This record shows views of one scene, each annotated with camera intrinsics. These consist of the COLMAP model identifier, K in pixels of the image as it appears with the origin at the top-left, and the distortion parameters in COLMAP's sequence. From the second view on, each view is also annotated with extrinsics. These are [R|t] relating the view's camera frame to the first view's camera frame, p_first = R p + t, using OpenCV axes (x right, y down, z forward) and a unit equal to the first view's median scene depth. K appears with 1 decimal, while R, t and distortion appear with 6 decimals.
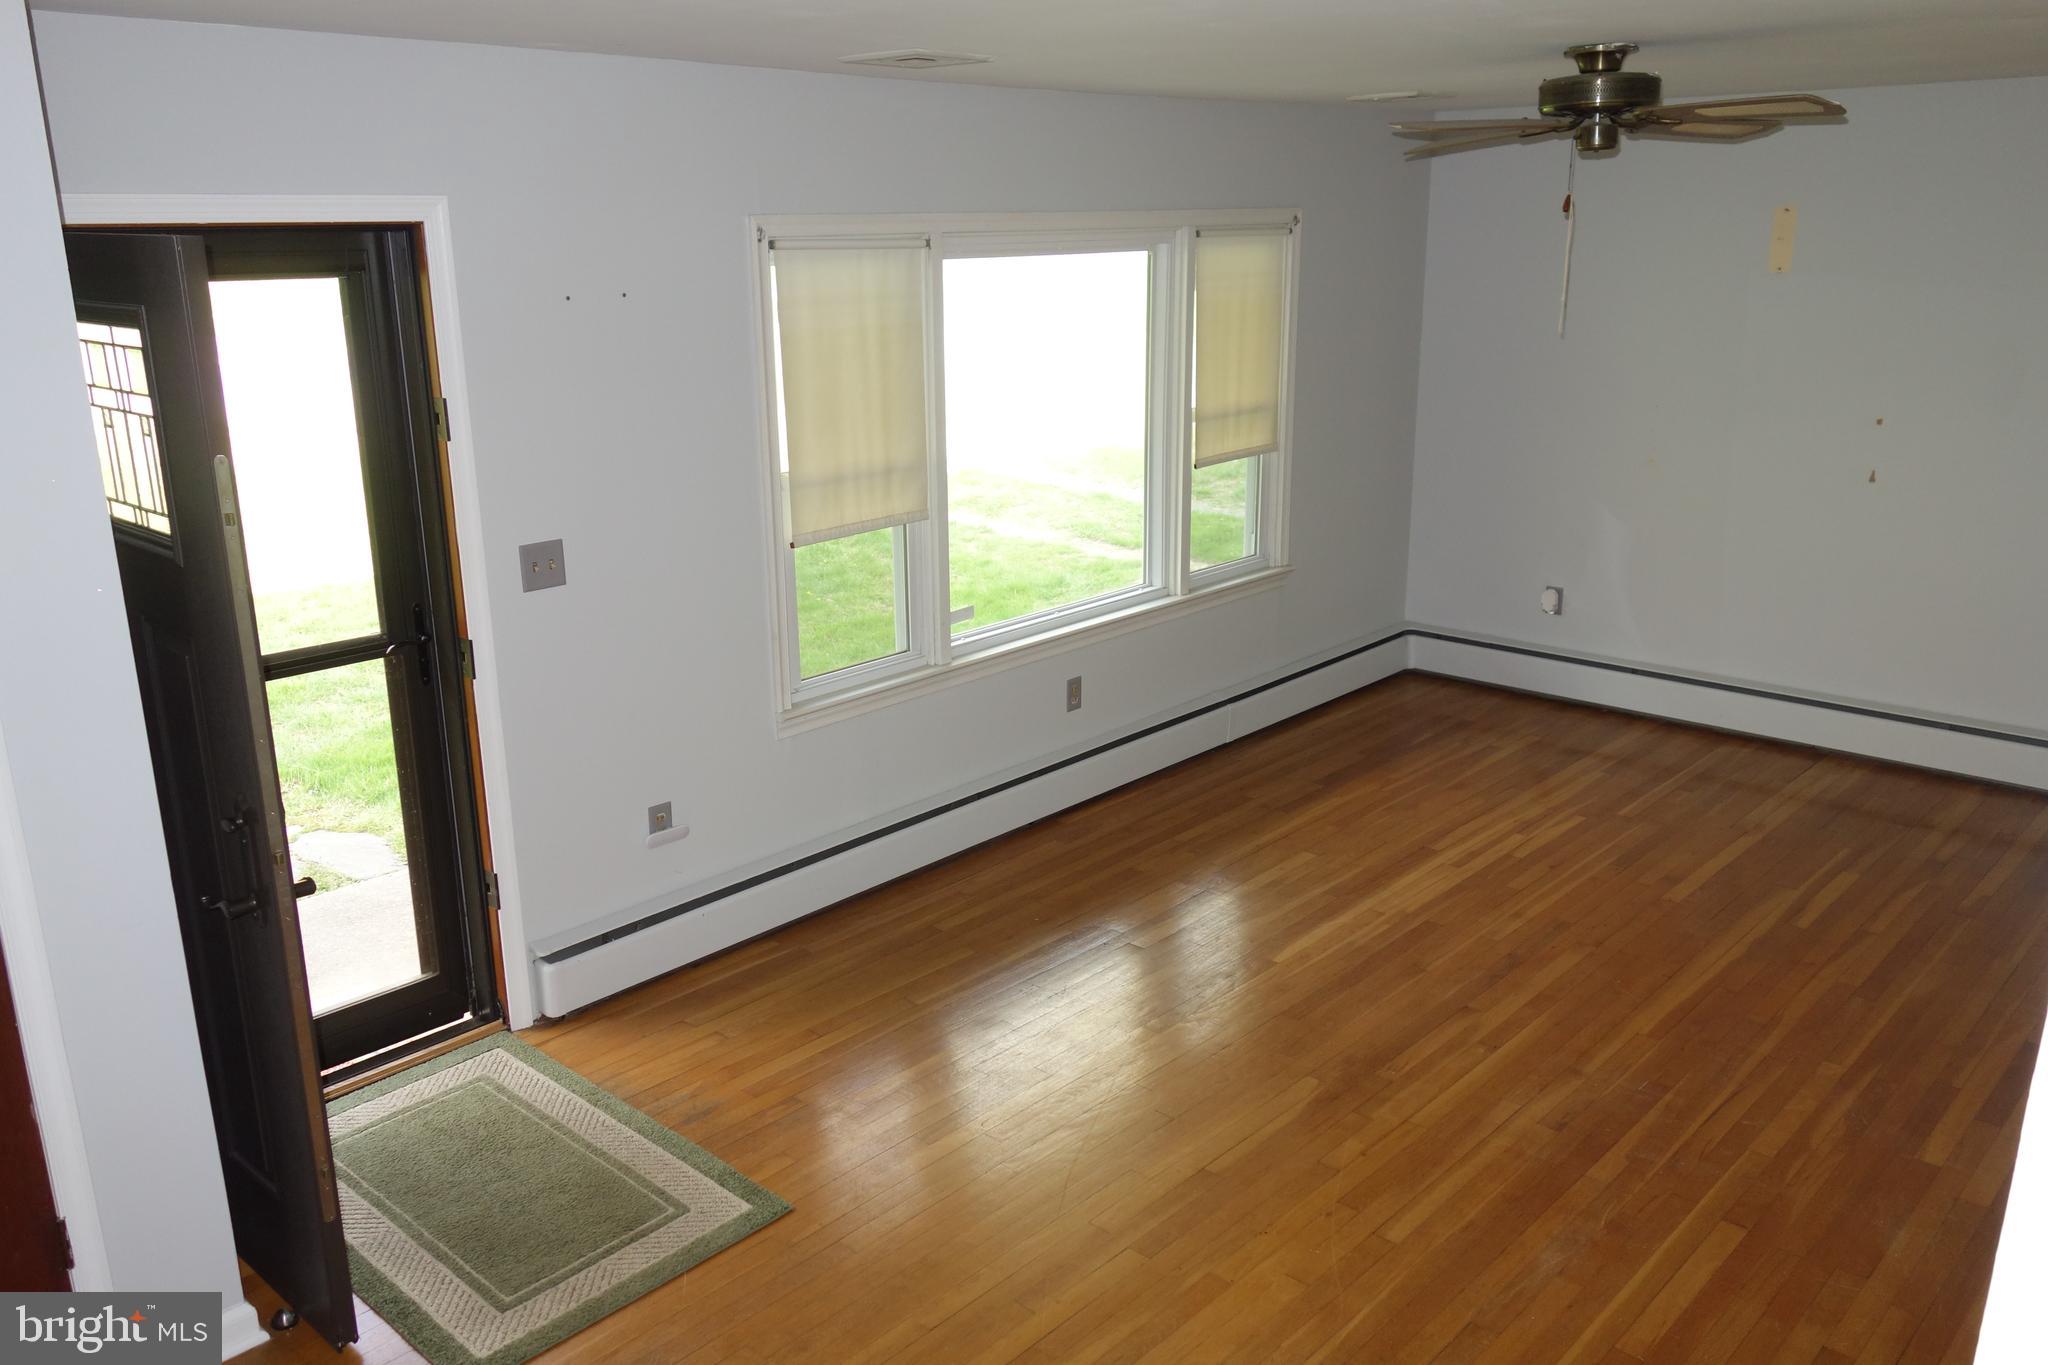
lens RADIAL K [[1645.8, 0, 1024.0], [0, 1645.8, 682.5], [0, 0, 1]] dist [0.013112, -0.002454]
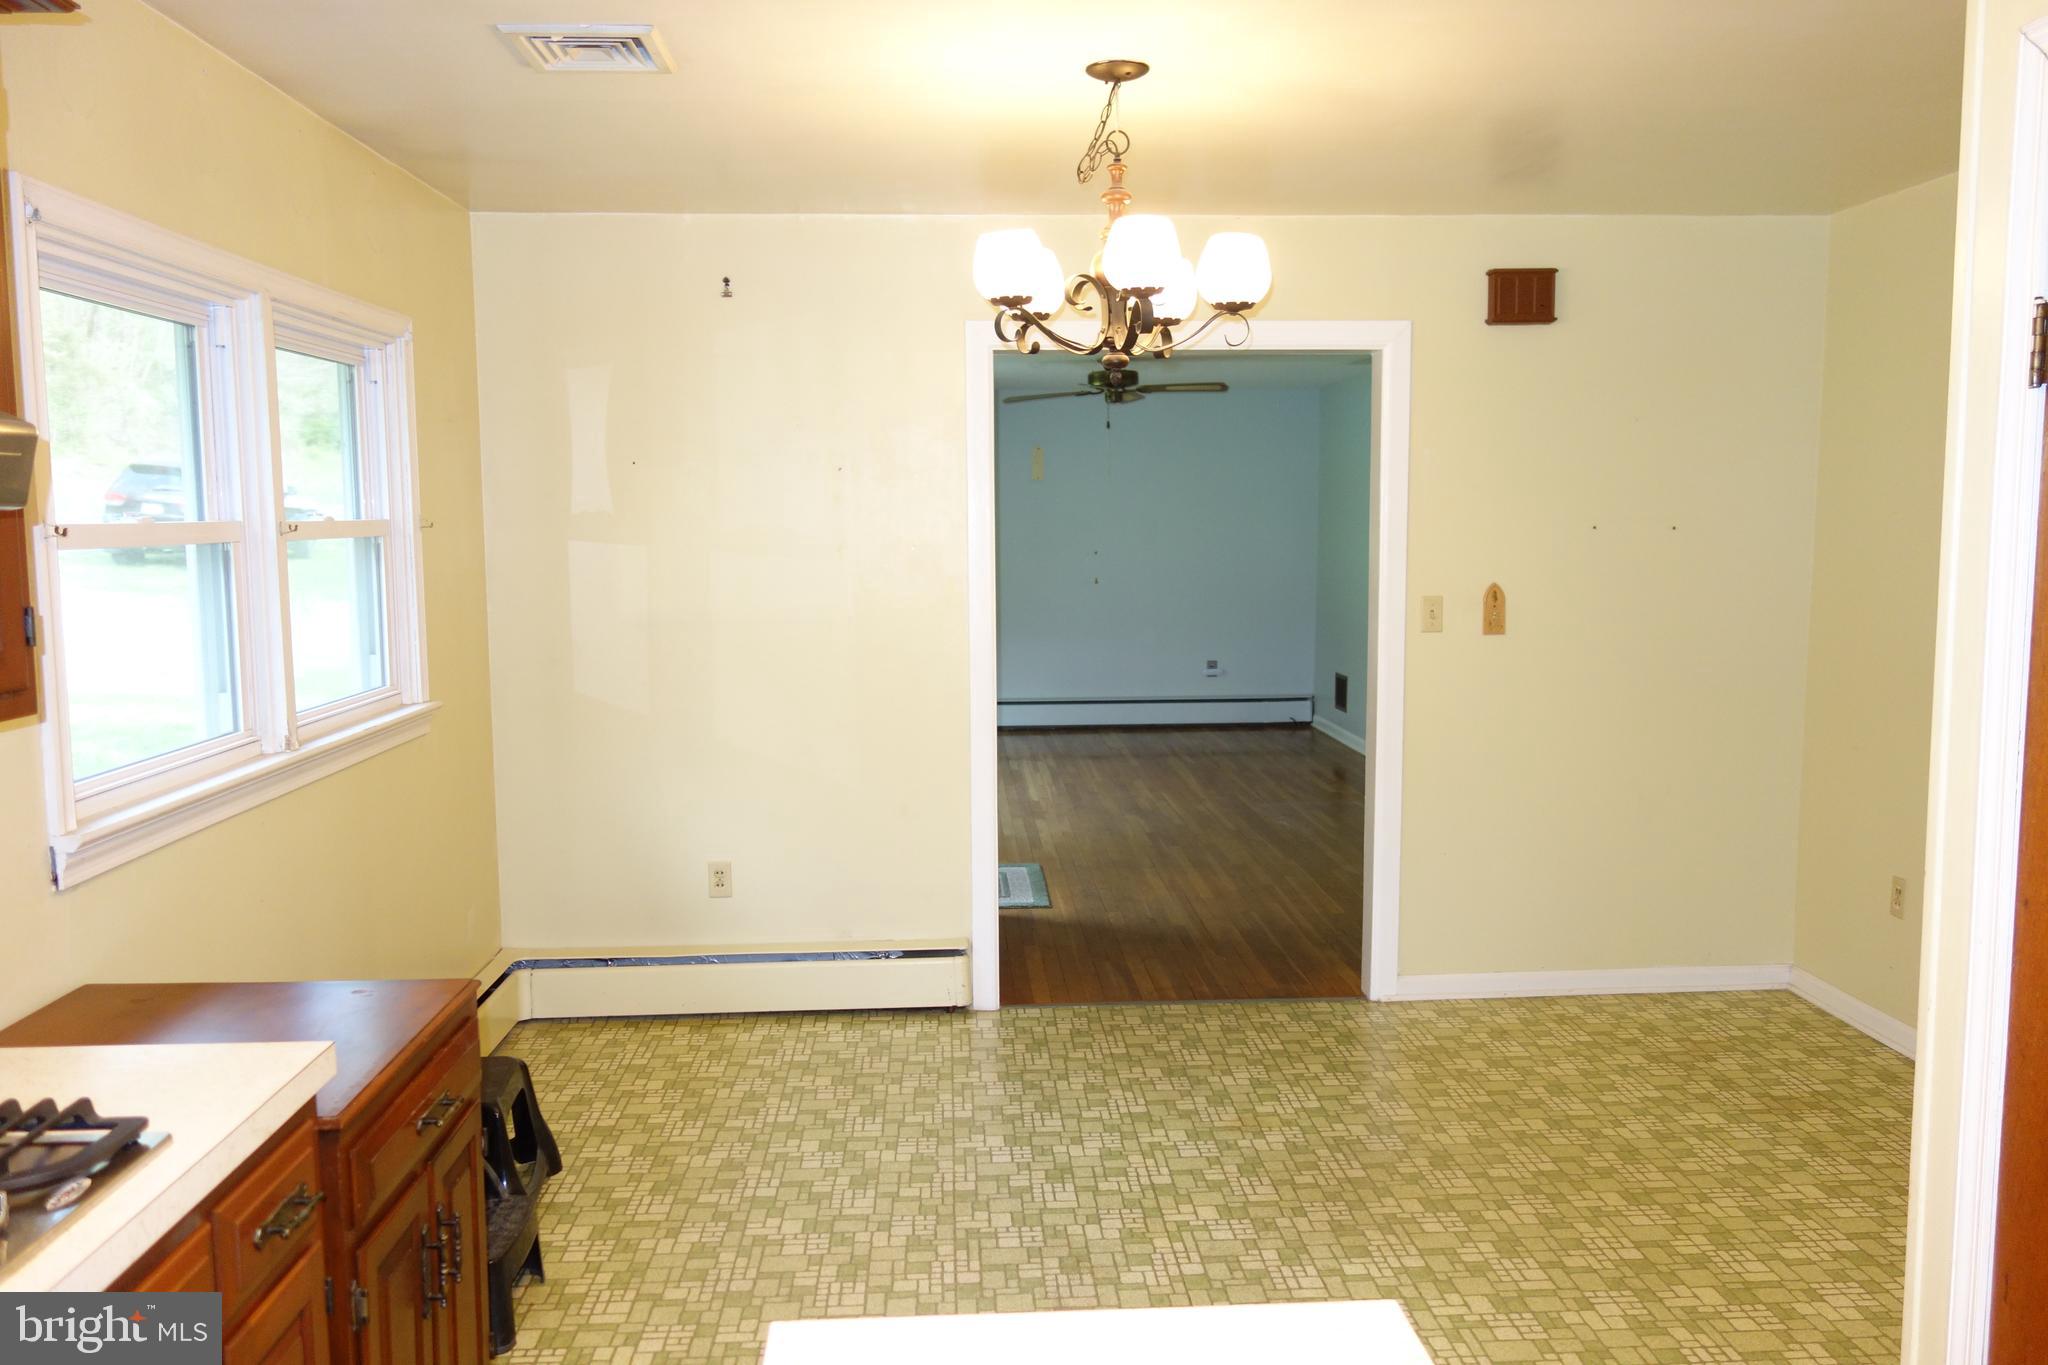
lens RADIAL K [[1645.8, 0, 1024.0], [0, 1645.8, 682.5], [0, 0, 1]] dist [0.013112, -0.002454]
pose [[0.698993, -0.066249, 0.712053, -1.150955], [0.198298, 0.974610, -0.103984, 0.218841], [-0.687086, 0.213882, 0.694383, -0.334114]]
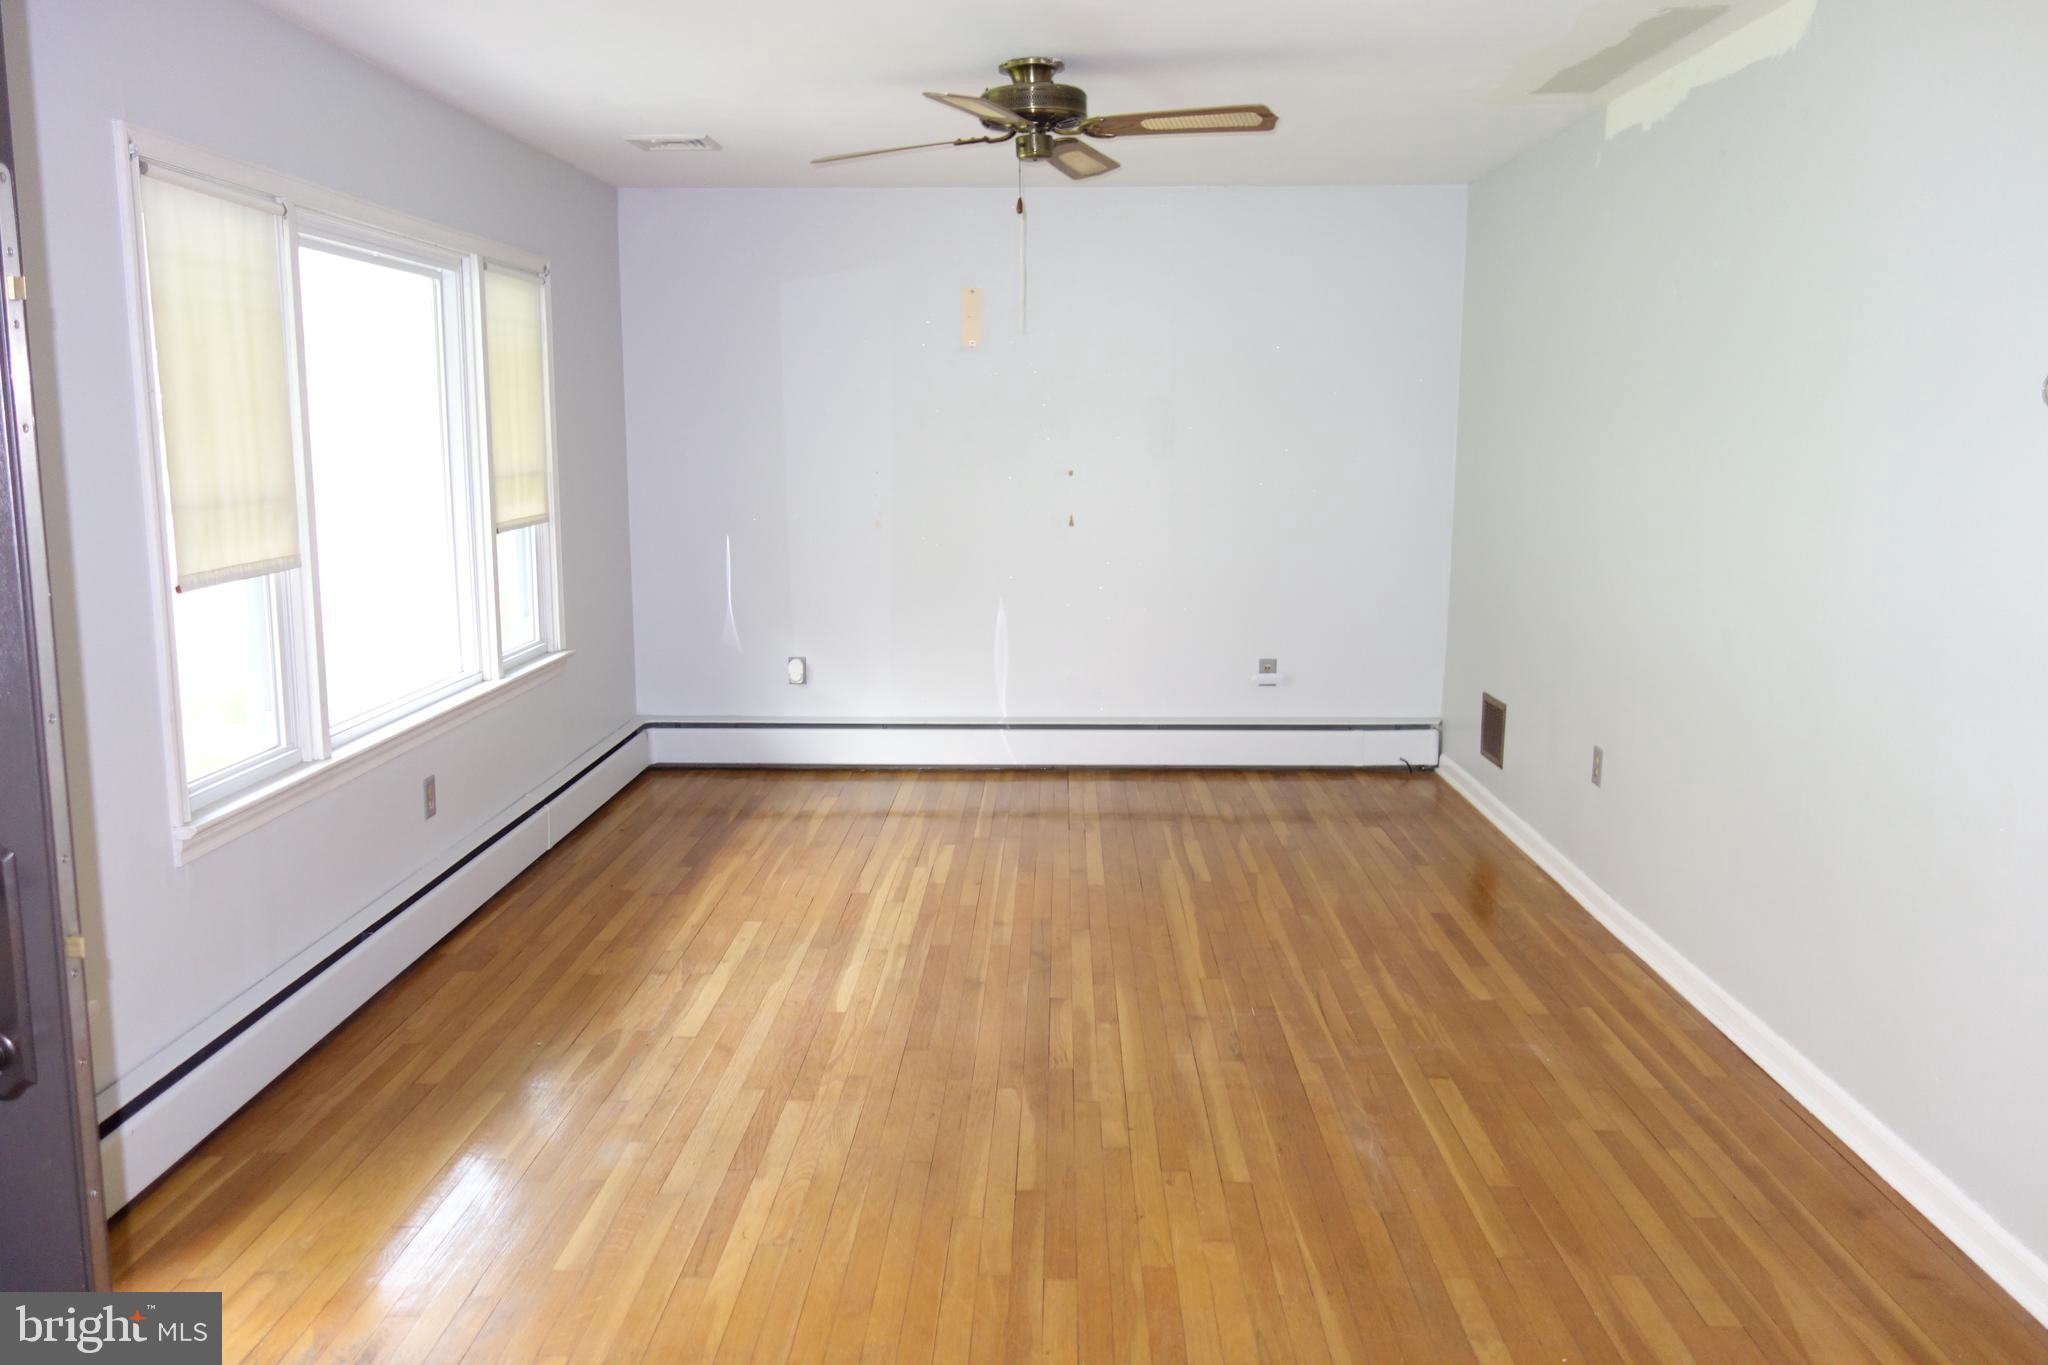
lens RADIAL K [[1645.8, 0, 1024.0], [0, 1645.8, 682.5], [0, 0, 1]] dist [0.013112, -0.002454]
pose [[0.747818, -0.091247, 0.657603, -0.326451], [0.177483, 0.981936, -0.065581, 0.065974], [-0.639741, 0.165757, 0.750504, 0.220363]]
